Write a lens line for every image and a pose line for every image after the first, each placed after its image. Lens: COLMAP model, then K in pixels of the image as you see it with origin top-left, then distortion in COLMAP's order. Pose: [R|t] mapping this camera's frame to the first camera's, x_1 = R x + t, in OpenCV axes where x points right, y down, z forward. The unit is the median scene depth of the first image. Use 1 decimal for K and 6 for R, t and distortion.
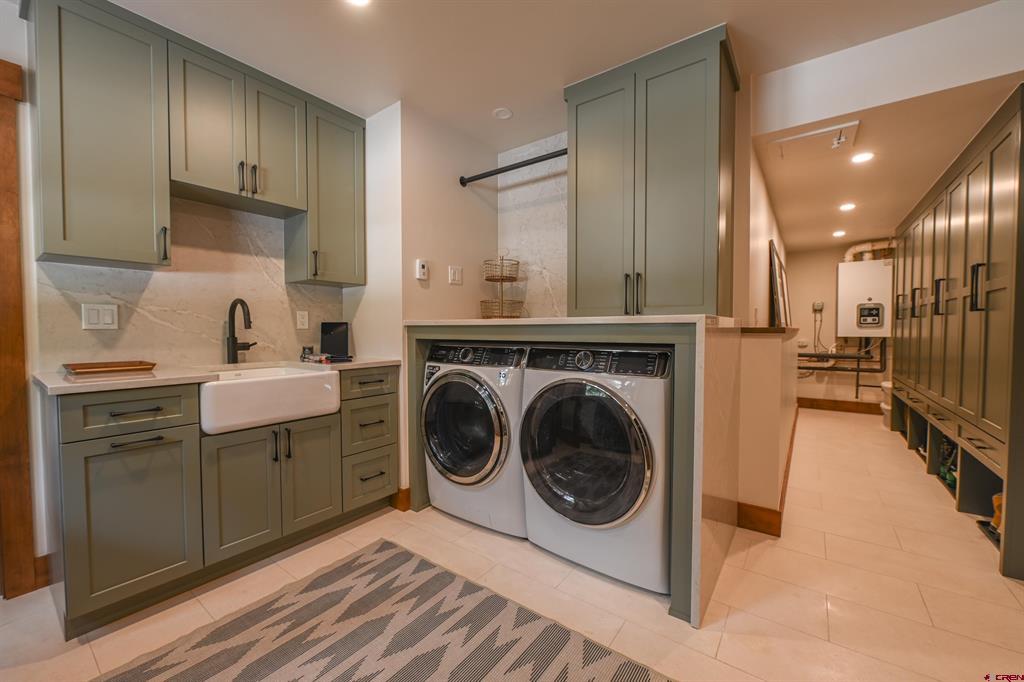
lens RADIAL K [[407.9, 0, 513.1], [0, 407.9, 342.0], [0, 0, 1]] dist [-0.016112, 0.000084]
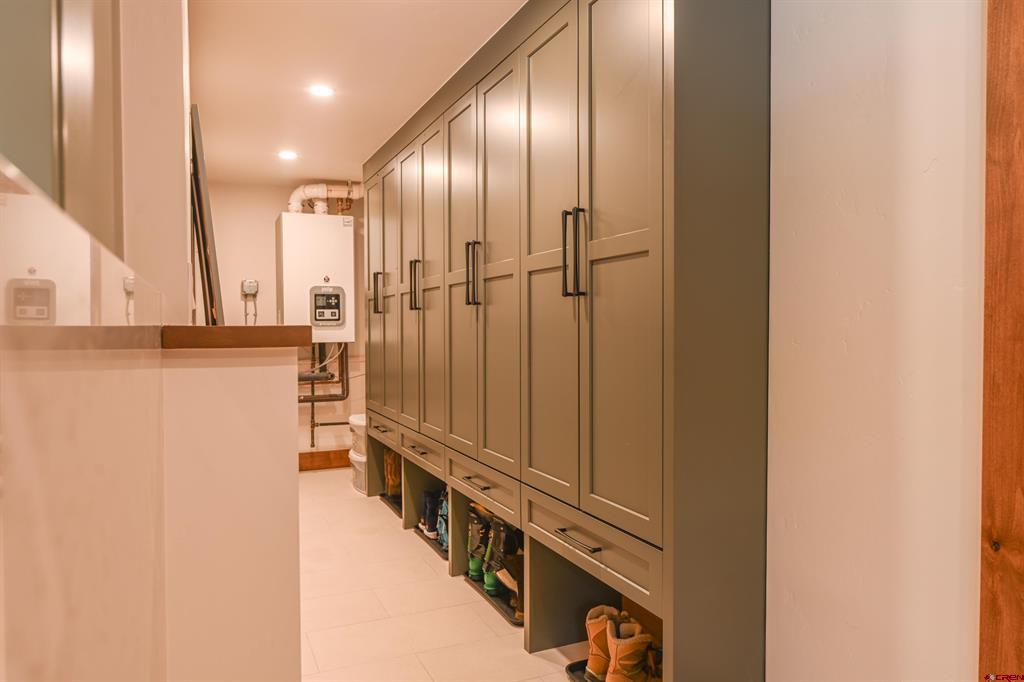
lens RADIAL K [[686.6, 0, 513.9], [0, 686.6, 343.3], [0, 0, 1]] dist [0.011446, 0.000882]
pose [[0.488580, -0.019716, 0.872297, 0.130493], [0.029954, 0.999534, 0.005814, -0.009086], [-0.872005, 0.023288, 0.488943, 0.262384]]
